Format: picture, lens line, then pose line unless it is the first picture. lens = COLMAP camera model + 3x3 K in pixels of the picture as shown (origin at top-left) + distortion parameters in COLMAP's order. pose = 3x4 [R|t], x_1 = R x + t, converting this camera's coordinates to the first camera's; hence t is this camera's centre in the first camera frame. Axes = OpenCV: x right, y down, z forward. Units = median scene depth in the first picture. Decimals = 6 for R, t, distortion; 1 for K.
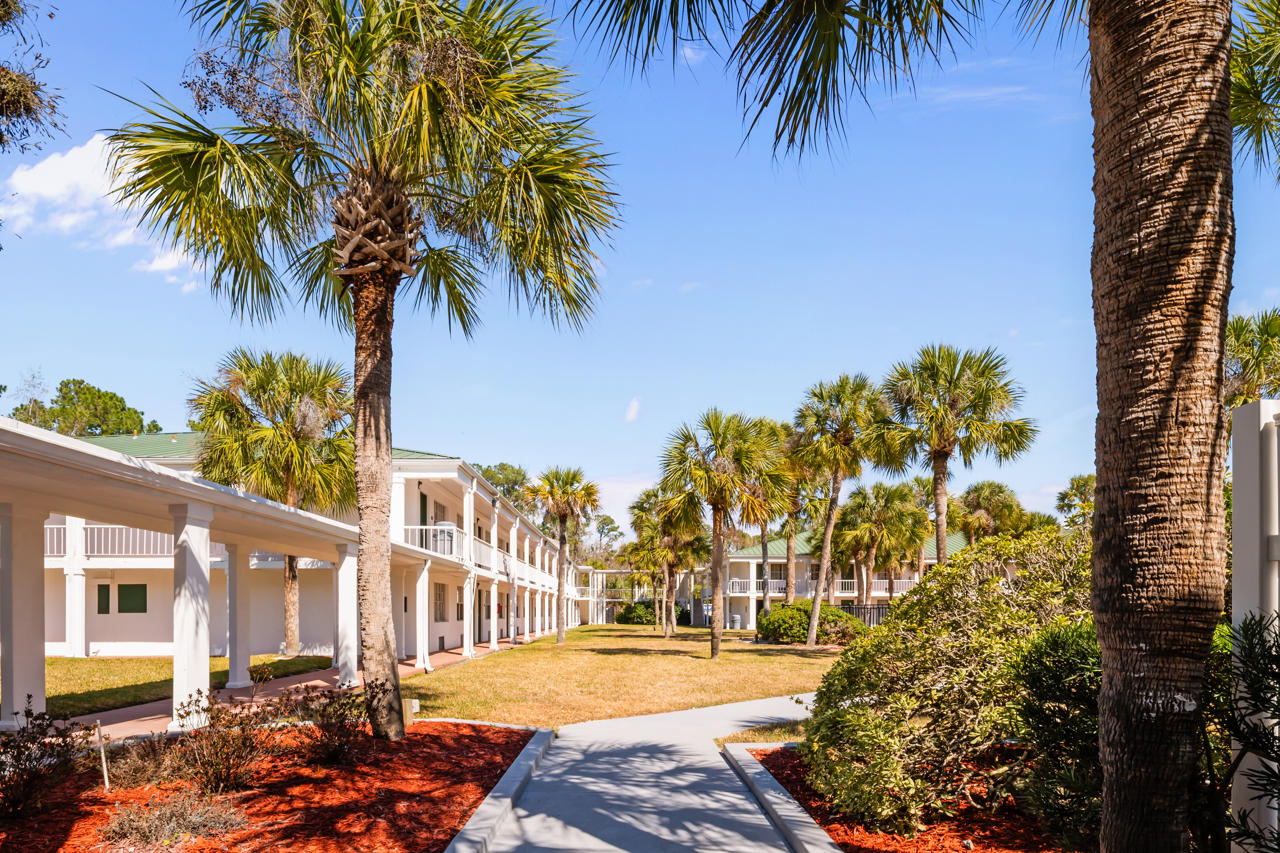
lens RADIAL K [[771.2, 0, 634.7], [0, 771.2, 423.1], [0, 0, 1]] dist [0.002678, -0.022560]
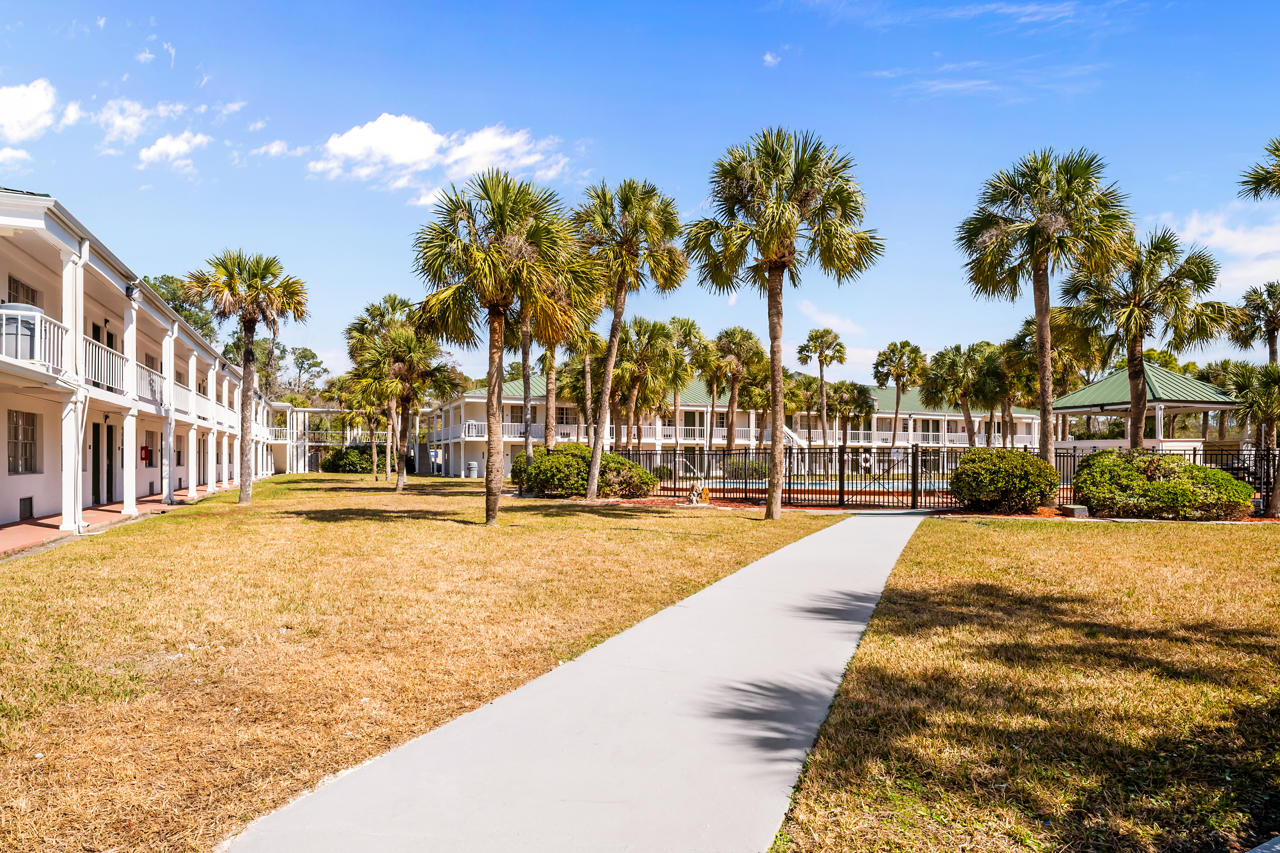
lens RADIAL K [[771.2, 0, 634.7], [0, 771.2, 423.1], [0, 0, 1]] dist [0.002678, -0.022560]
pose [[0.931840, 0.016830, 0.362479, -0.017146], [-0.086707, 0.980314, 0.177385, 0.048520], [-0.352358, -0.196724, 0.914955, 0.199301]]
